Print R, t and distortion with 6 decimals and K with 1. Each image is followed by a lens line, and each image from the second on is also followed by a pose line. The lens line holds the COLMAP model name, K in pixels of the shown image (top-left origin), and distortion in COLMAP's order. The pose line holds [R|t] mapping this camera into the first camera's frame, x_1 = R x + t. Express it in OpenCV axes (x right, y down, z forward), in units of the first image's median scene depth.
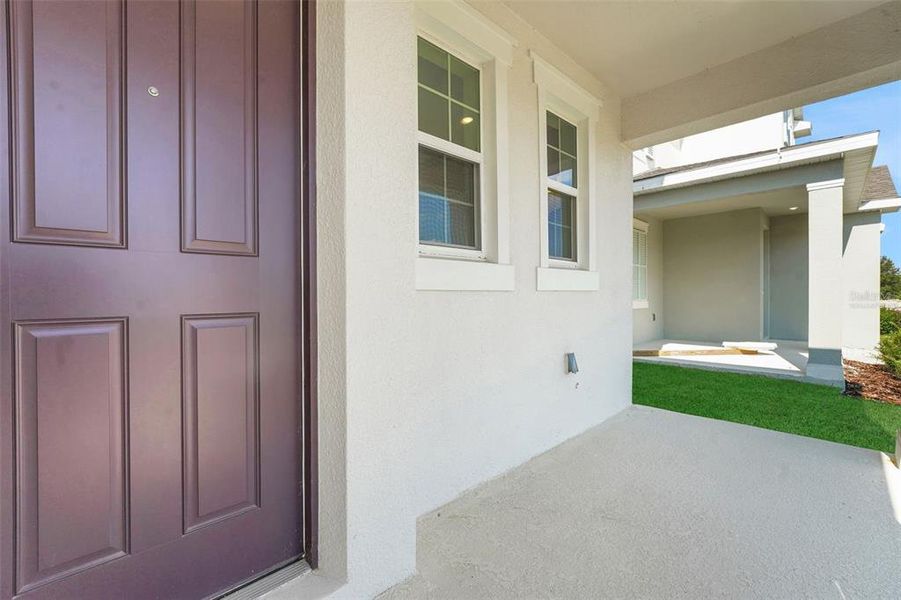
lens RADIAL K [[410.6, 0, 454.6], [0, 410.6, 298.1], [0, 0, 1]] dist [-0.013191, 0.001623]
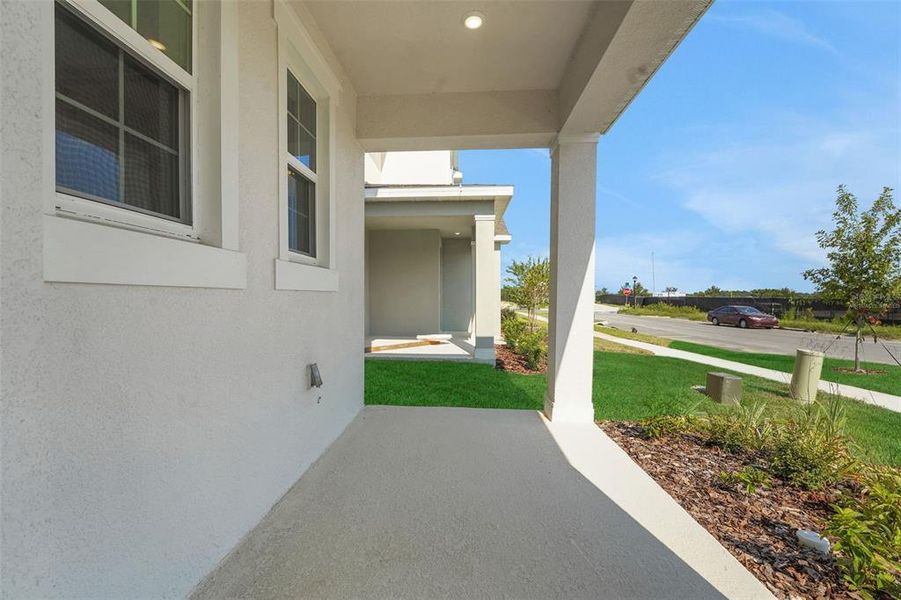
lens RADIAL K [[371.0, 0, 453.2], [0, 371.0, 306.0], [0, 0, 1]] dist [-0.022422, 0.000634]
pose [[0.740535, -0.006358, 0.671988, -0.014128], [-0.006188, 0.999848, 0.016279, -0.000007], [-0.671990, -0.016213, 0.740383, 0.205190]]
